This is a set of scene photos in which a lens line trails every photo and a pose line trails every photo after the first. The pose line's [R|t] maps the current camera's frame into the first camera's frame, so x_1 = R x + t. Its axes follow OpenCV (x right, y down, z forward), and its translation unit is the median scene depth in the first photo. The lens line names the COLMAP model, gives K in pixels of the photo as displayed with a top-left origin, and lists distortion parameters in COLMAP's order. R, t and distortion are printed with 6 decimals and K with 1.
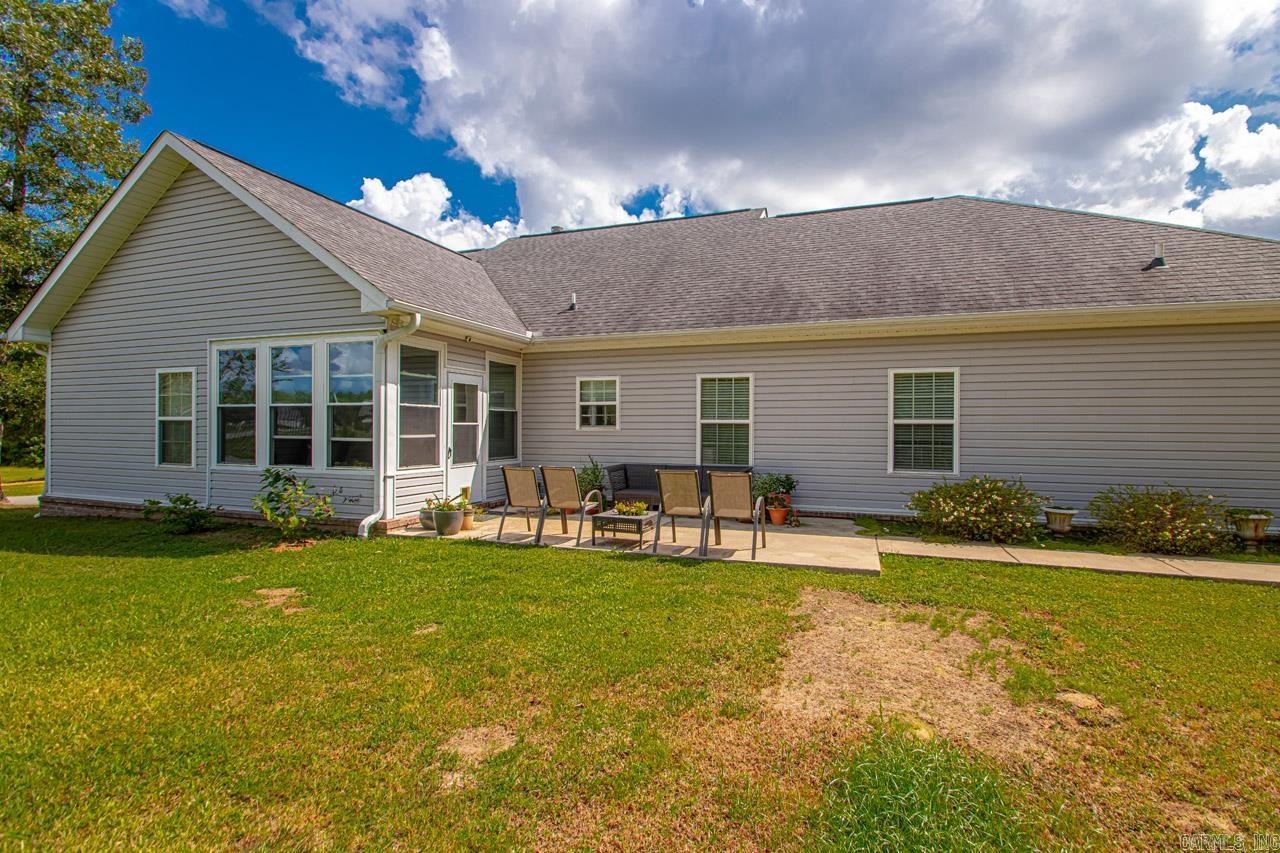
lens RADIAL K [[626.8, 0, 657.3], [0, 626.8, 425.8], [0, 0, 1]] dist [0.010718, -0.013033]
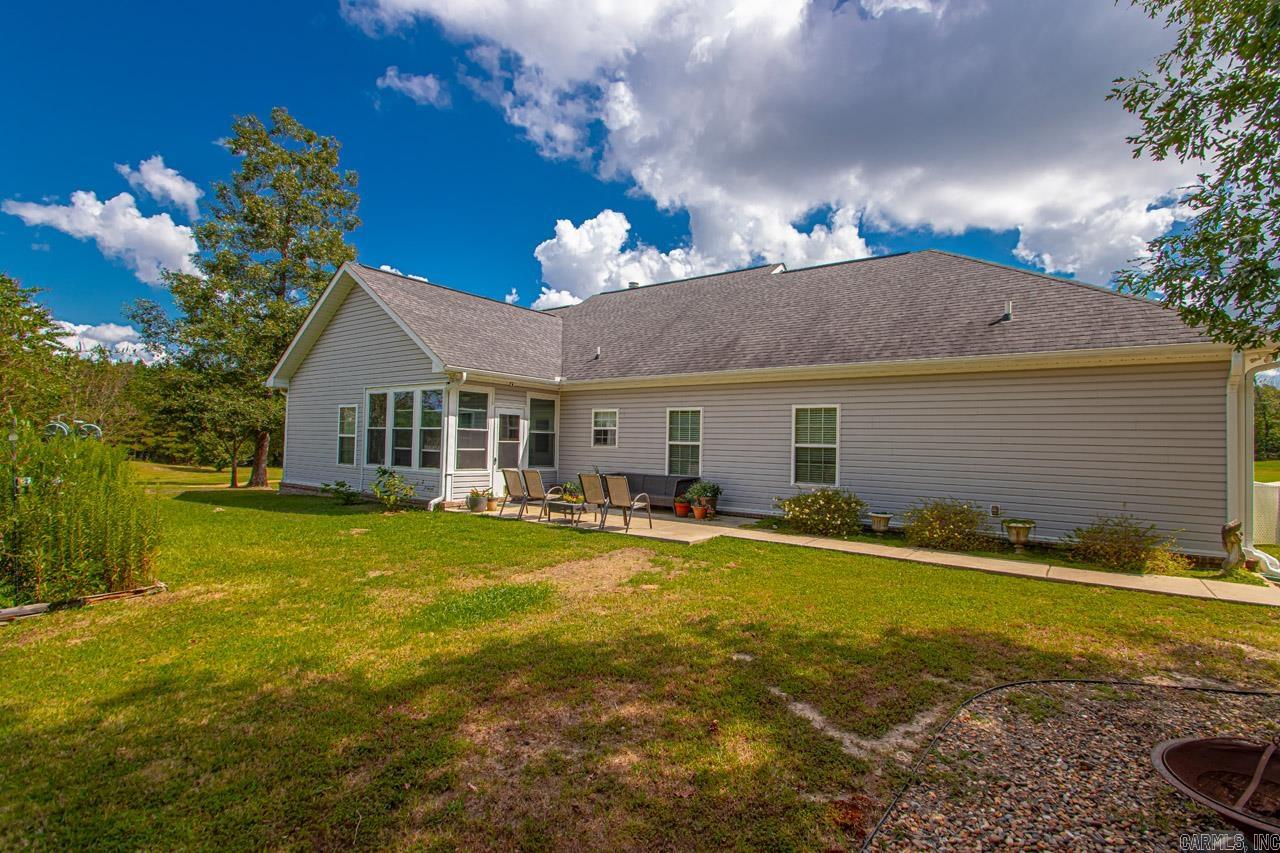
lens RADIAL K [[608.1, 0, 640.0], [0, 608.1, 426.5], [0, 0, 1]] dist [0.000561, -0.000246]
pose [[0.957939, 0.008419, -0.286848, 0.416609], [-0.016450, 0.999537, -0.025600, -0.007730], [0.286500, 0.029242, 0.957634, -0.293052]]
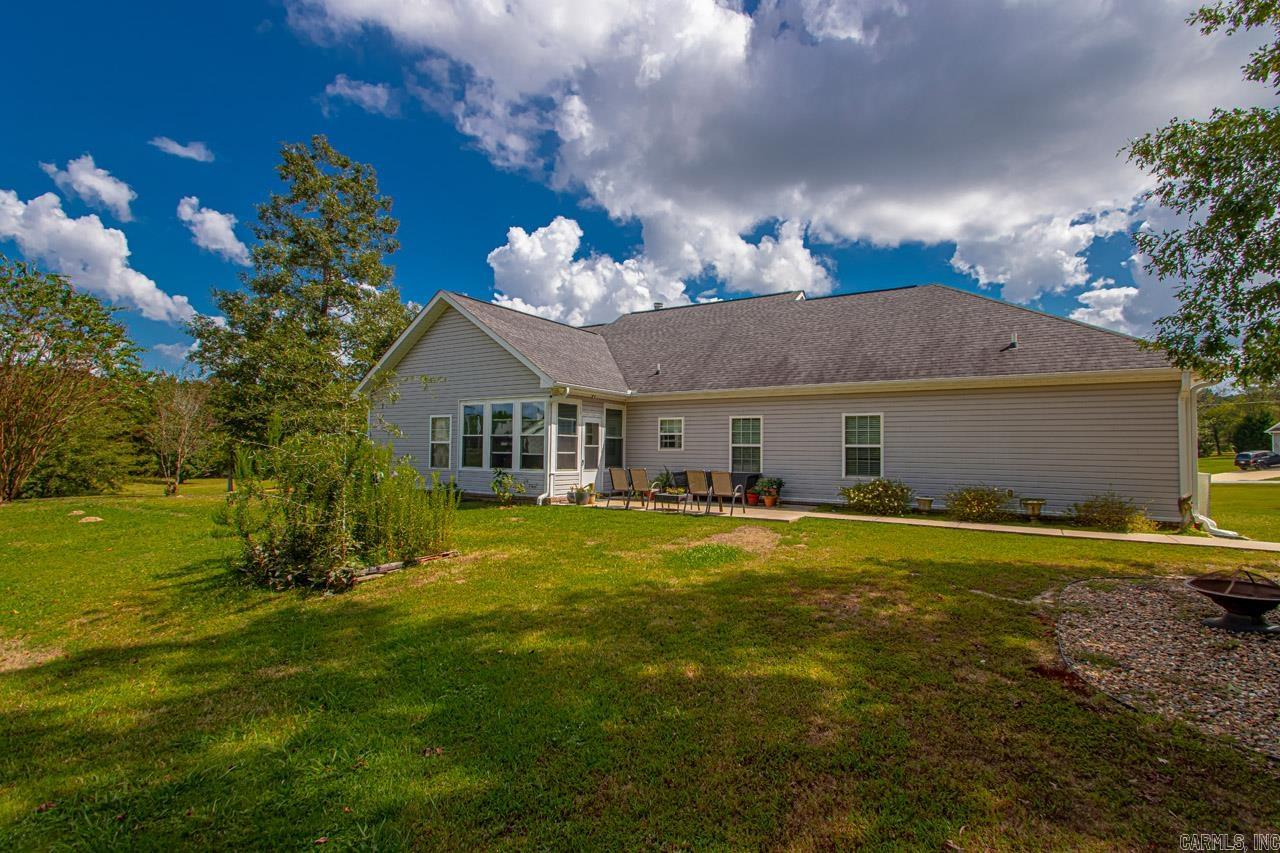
lens RADIAL K [[604.8, 0, 640.0], [0, 604.8, 426.5], [0, 0, 1]] dist [-0.000643, -0.000477]
pose [[0.975986, -0.002760, -0.217817, 0.193183], [-0.005617, 0.999269, -0.037827, 0.005364], [0.217762, 0.038142, 0.975256, -0.617244]]
